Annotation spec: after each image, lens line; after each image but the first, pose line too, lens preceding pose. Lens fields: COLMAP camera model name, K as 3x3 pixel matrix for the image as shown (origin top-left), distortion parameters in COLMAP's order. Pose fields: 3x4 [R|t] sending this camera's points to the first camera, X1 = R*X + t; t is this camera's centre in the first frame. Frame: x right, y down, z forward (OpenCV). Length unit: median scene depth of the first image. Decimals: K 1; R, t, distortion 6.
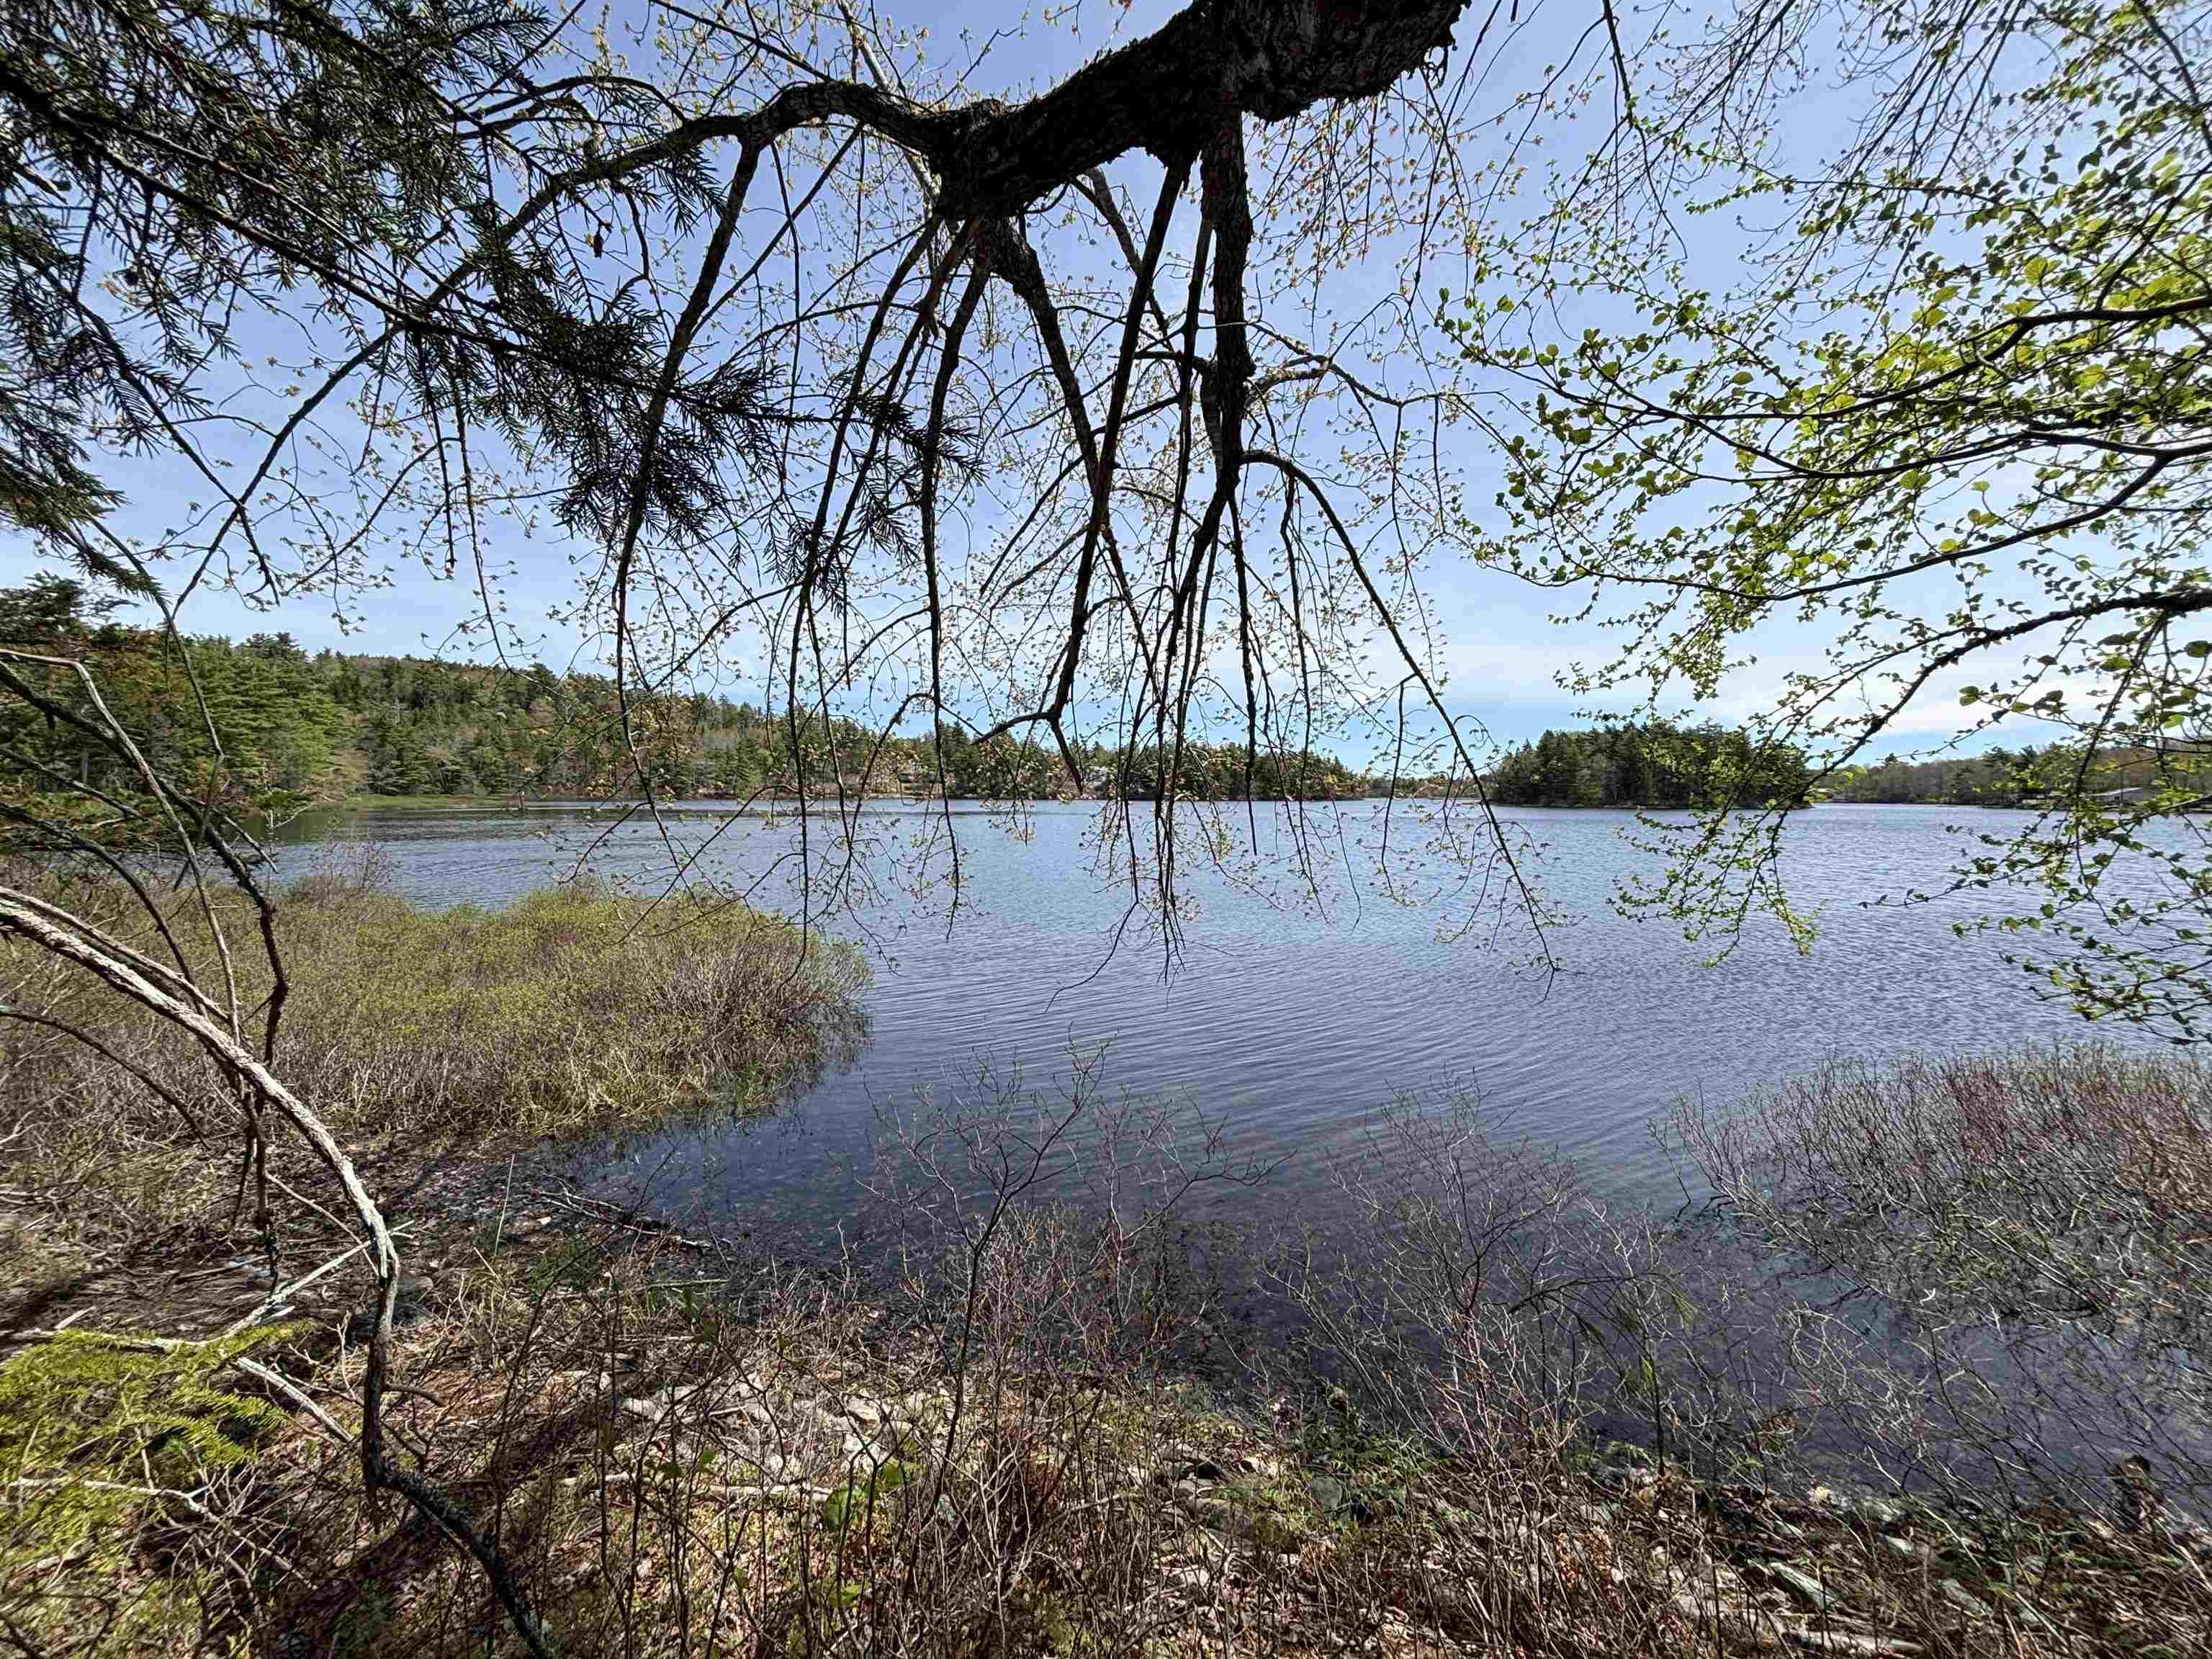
lens RADIAL K [[879.6, 0, 1106.7], [0, 879.6, 827.6], [0, 0, 1]] dist [-0.003859, 0.001282]
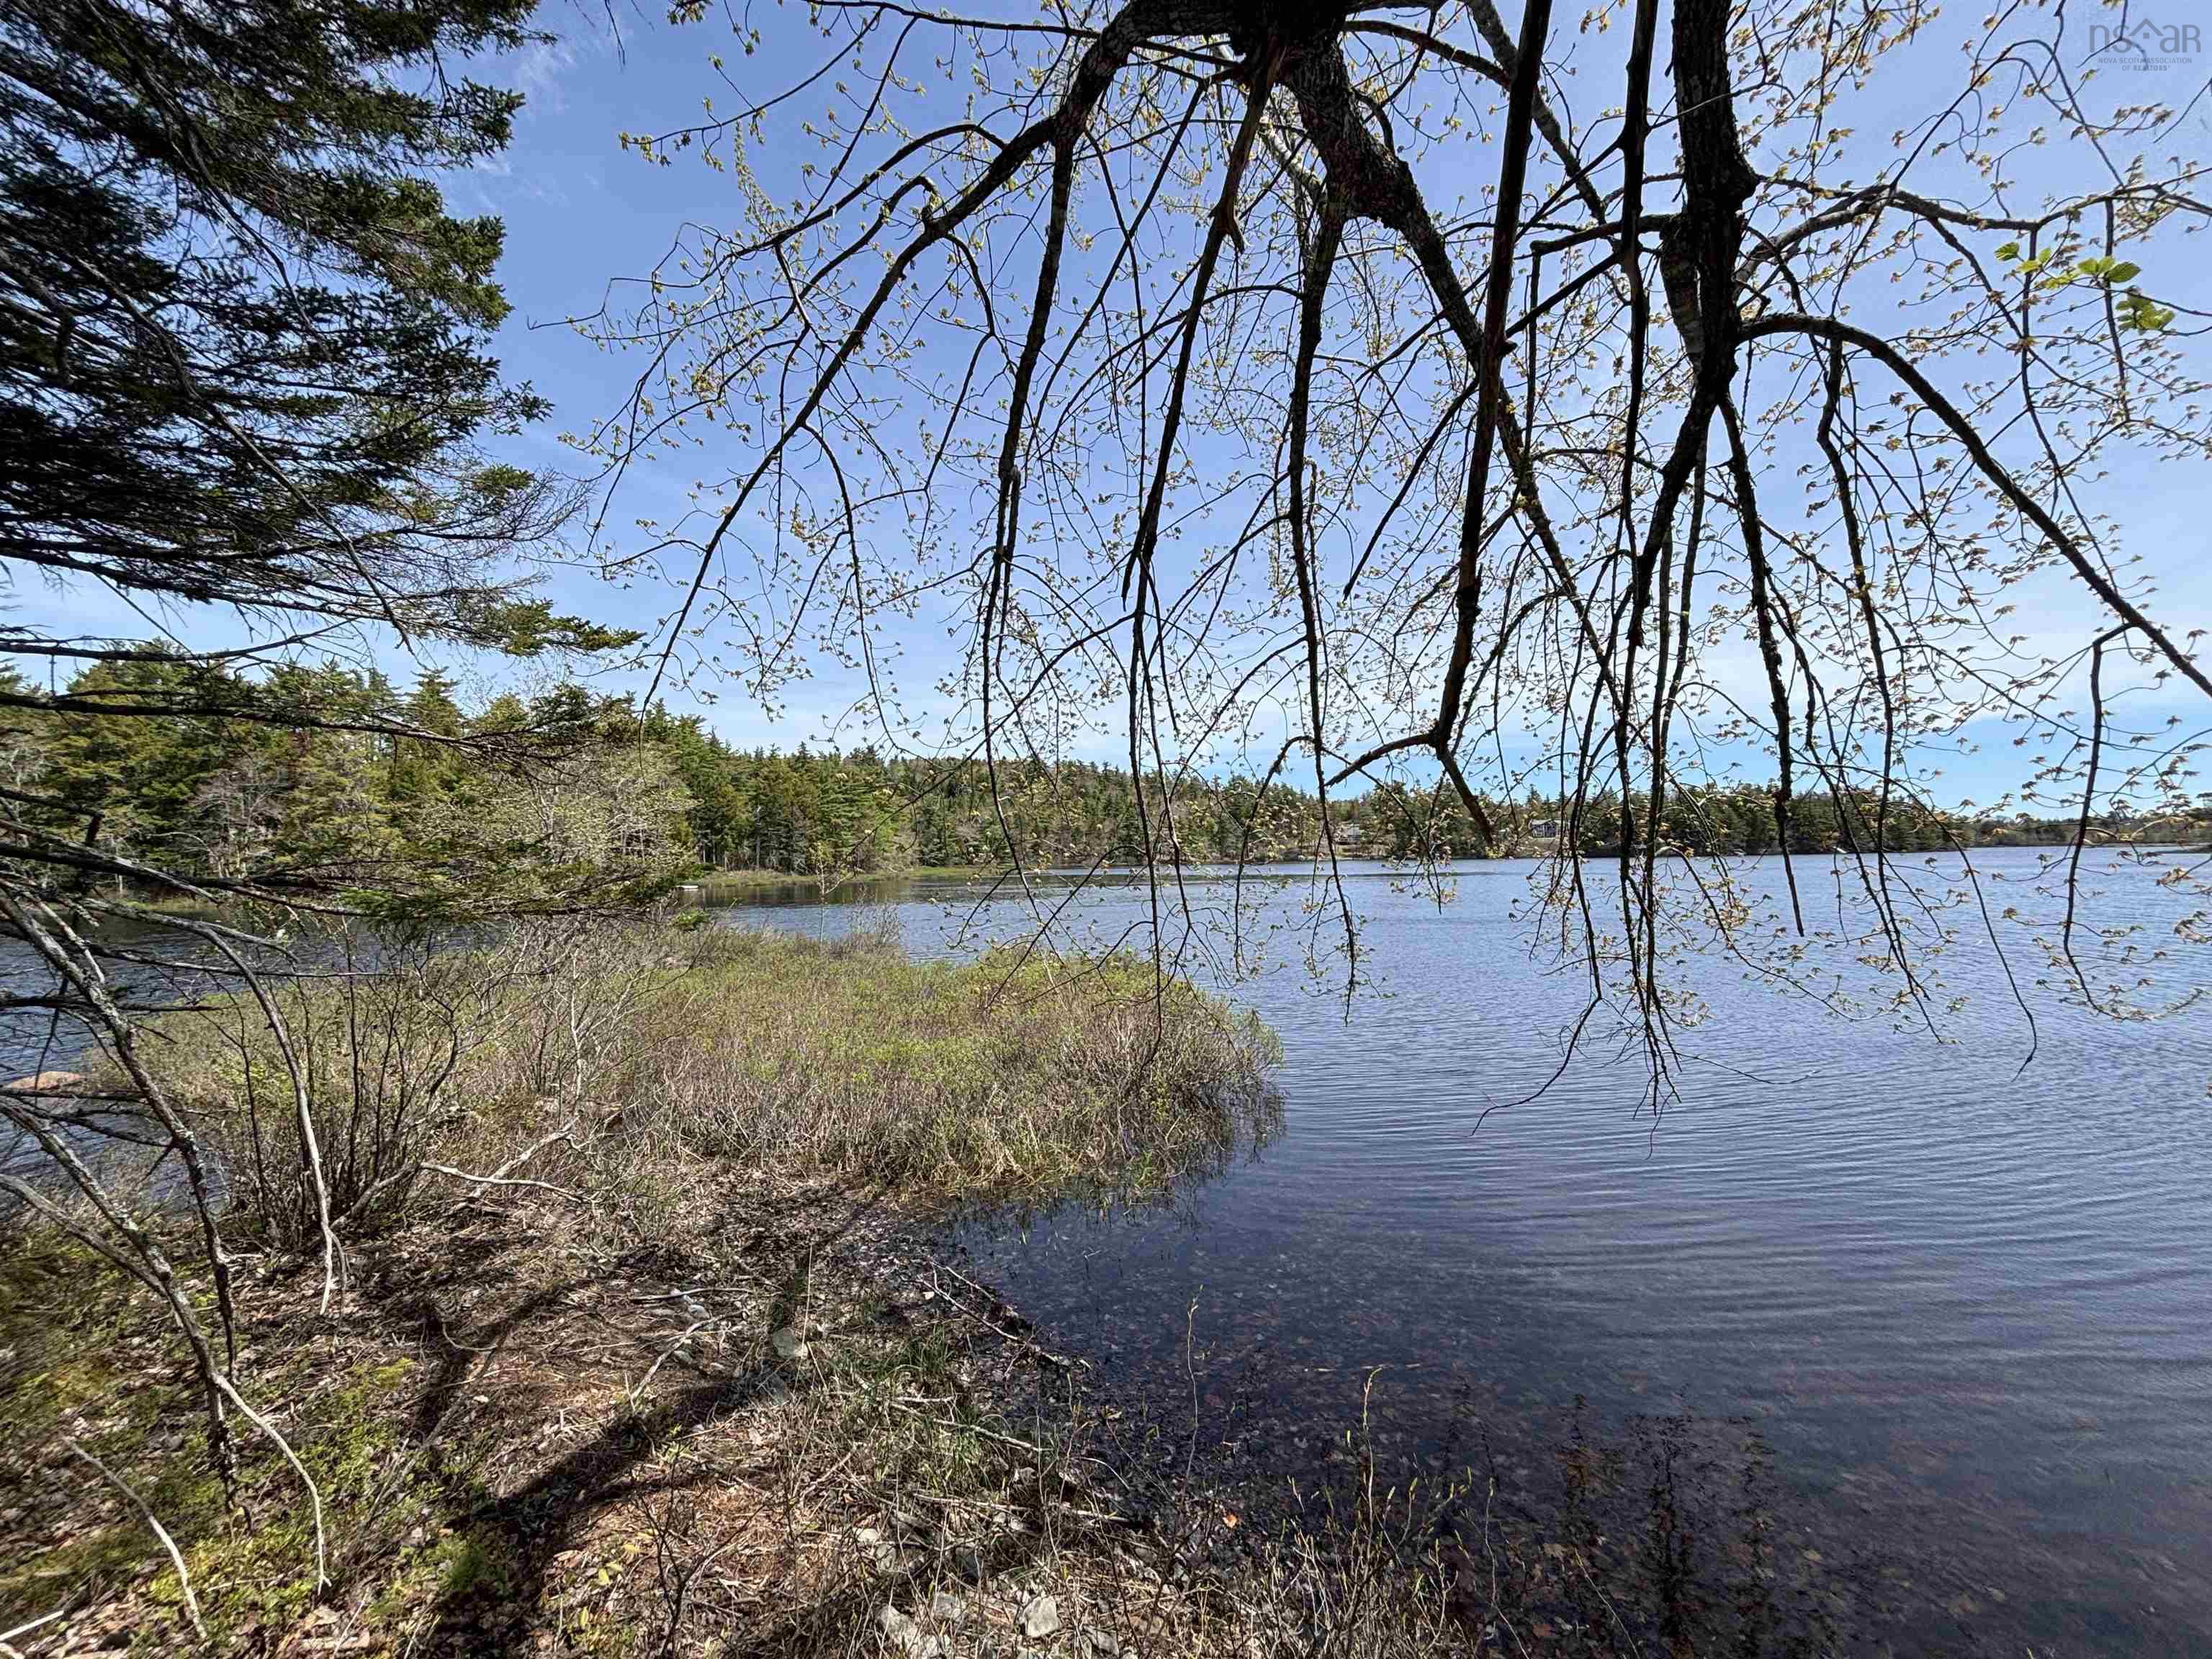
lens RADIAL K [[879.6, 0, 1113.9], [0, 879.6, 824.9], [0, 0, 1]] dist [-0.003859, 0.001282]
pose [[0.884441, -0.037648, -0.465130, 0.027279], [0.002642, 0.997128, -0.075683, -0.003114], [0.466644, 0.065709, 0.882001, 0.200967]]
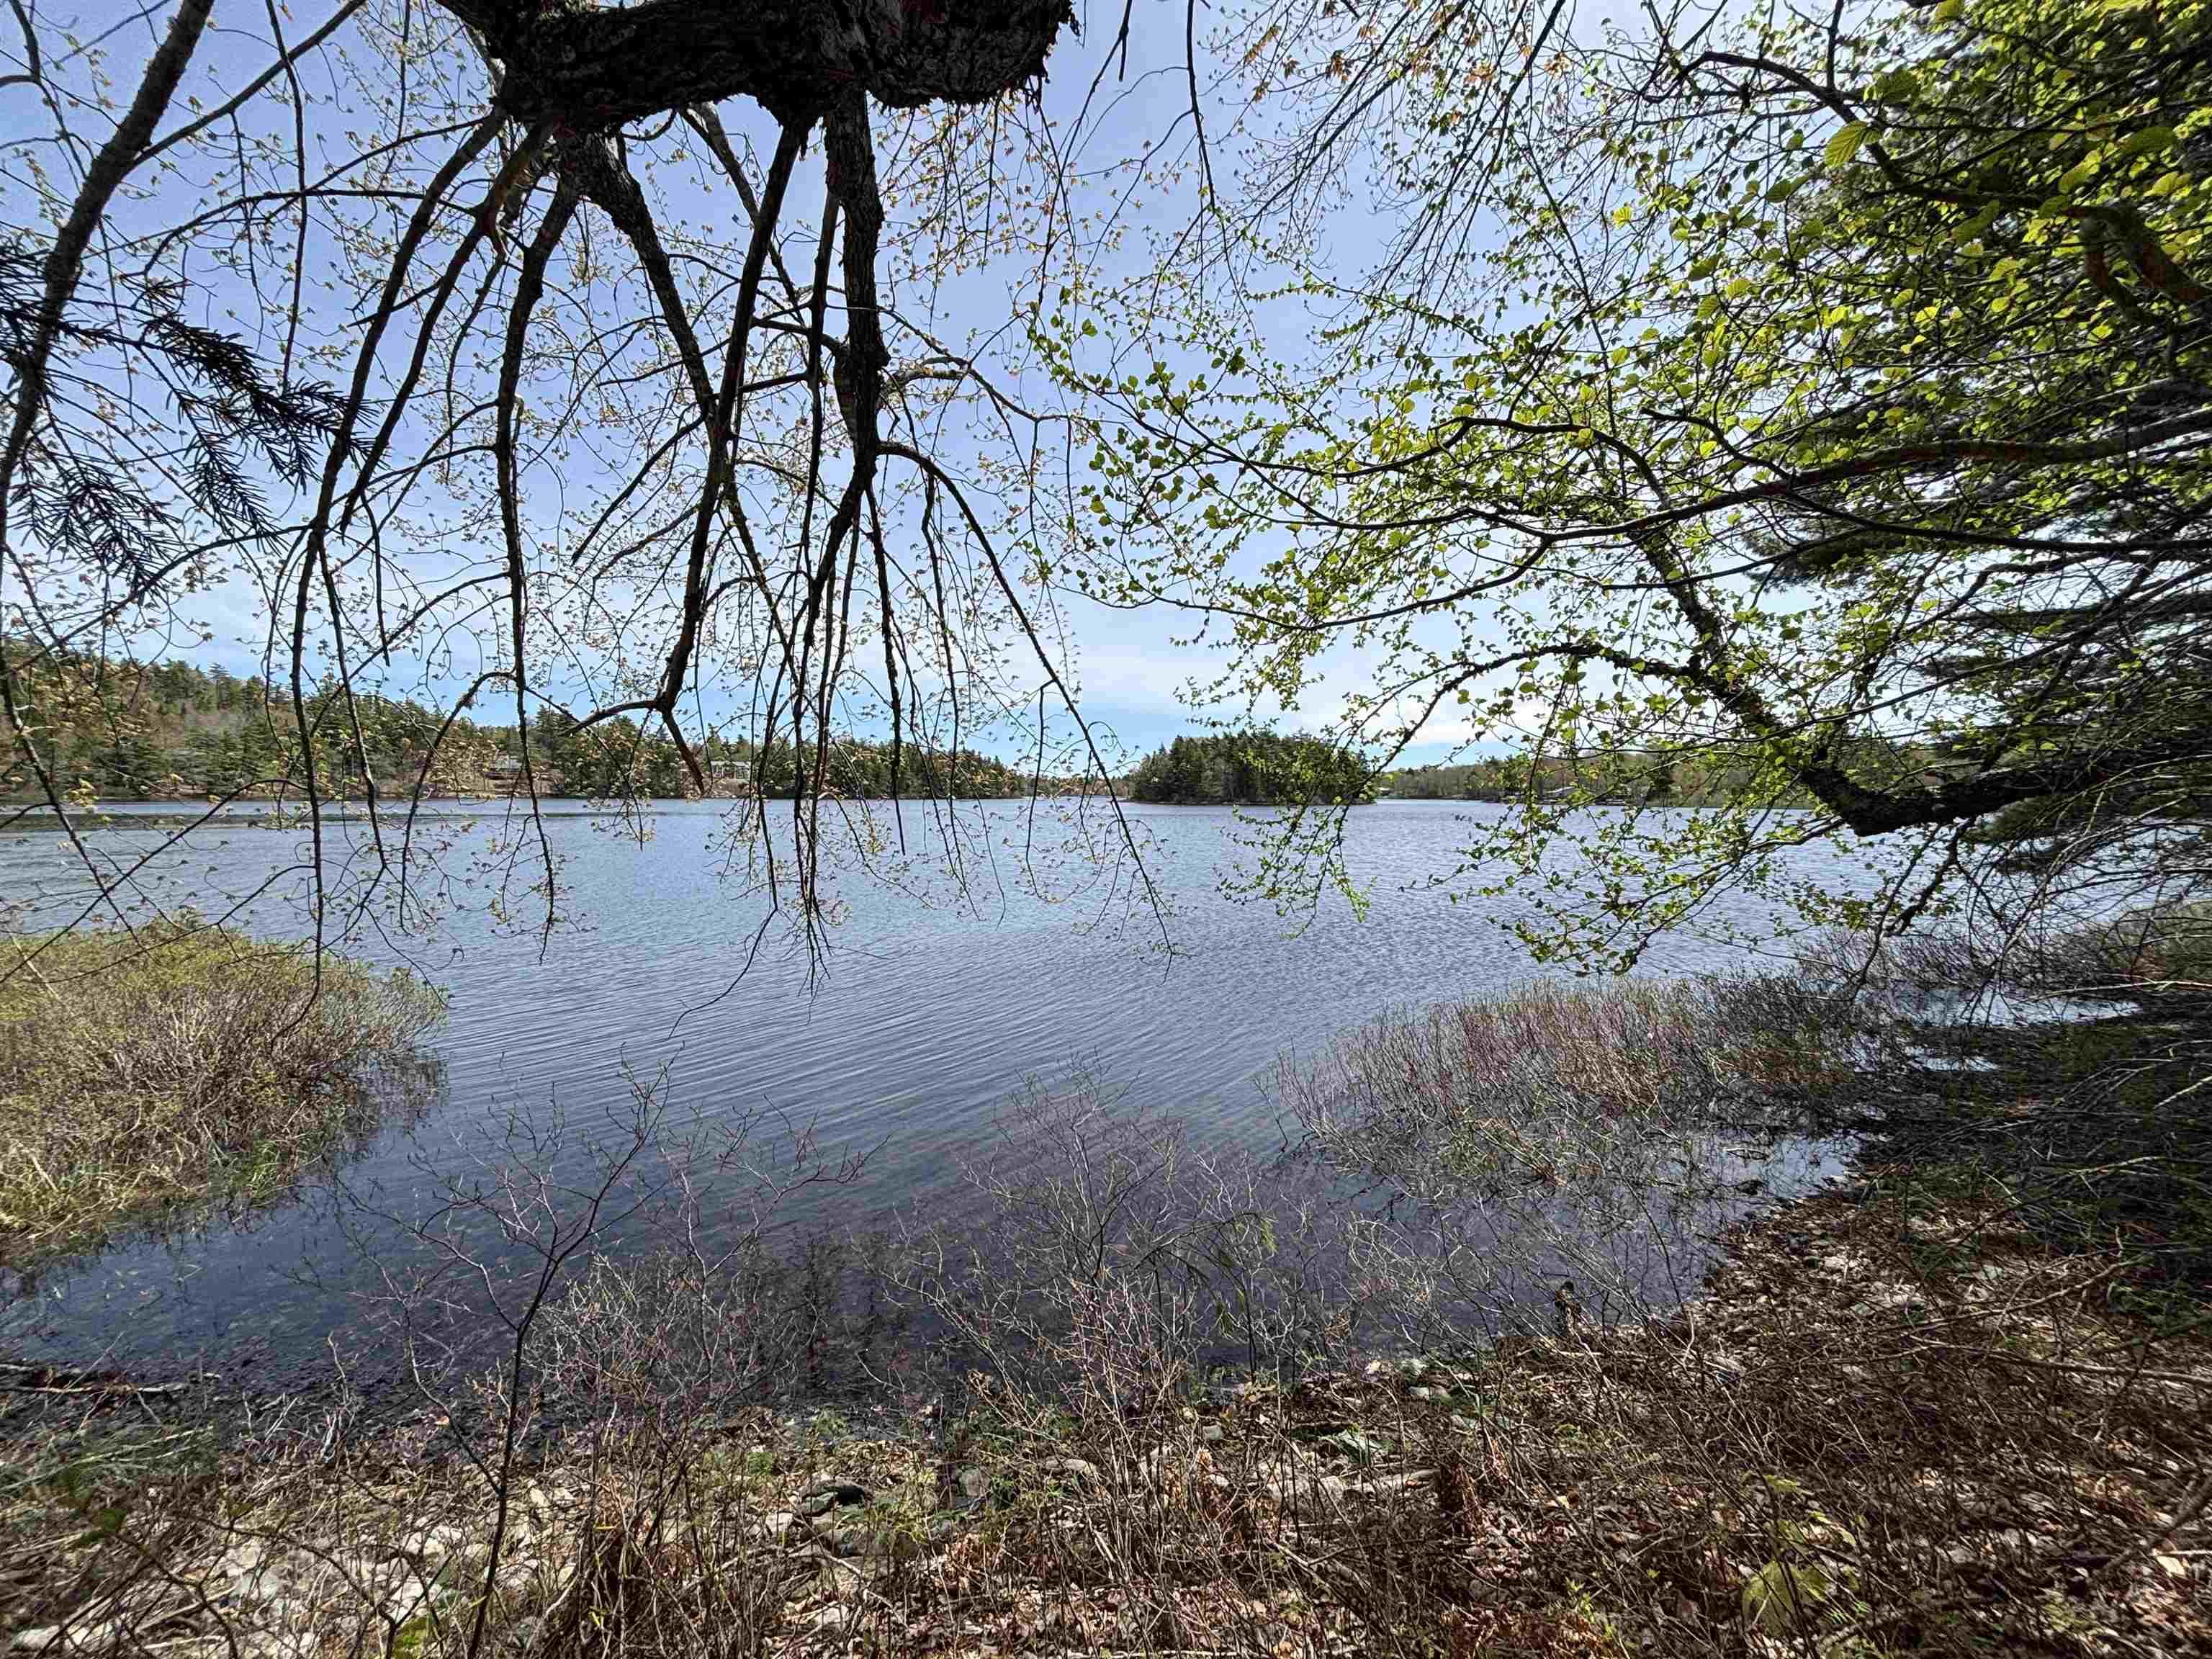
lens RADIAL K [[879.6, 0, 1105.2], [0, 879.6, 826.0], [0, 0, 1]] dist [-0.003859, 0.001282]
pose [[0.929435, -0.014166, 0.368715, 0.018912], [0.014314, 0.999895, 0.002335, 0.000499], [-0.368709, 0.003107, 0.929540, 0.001225]]
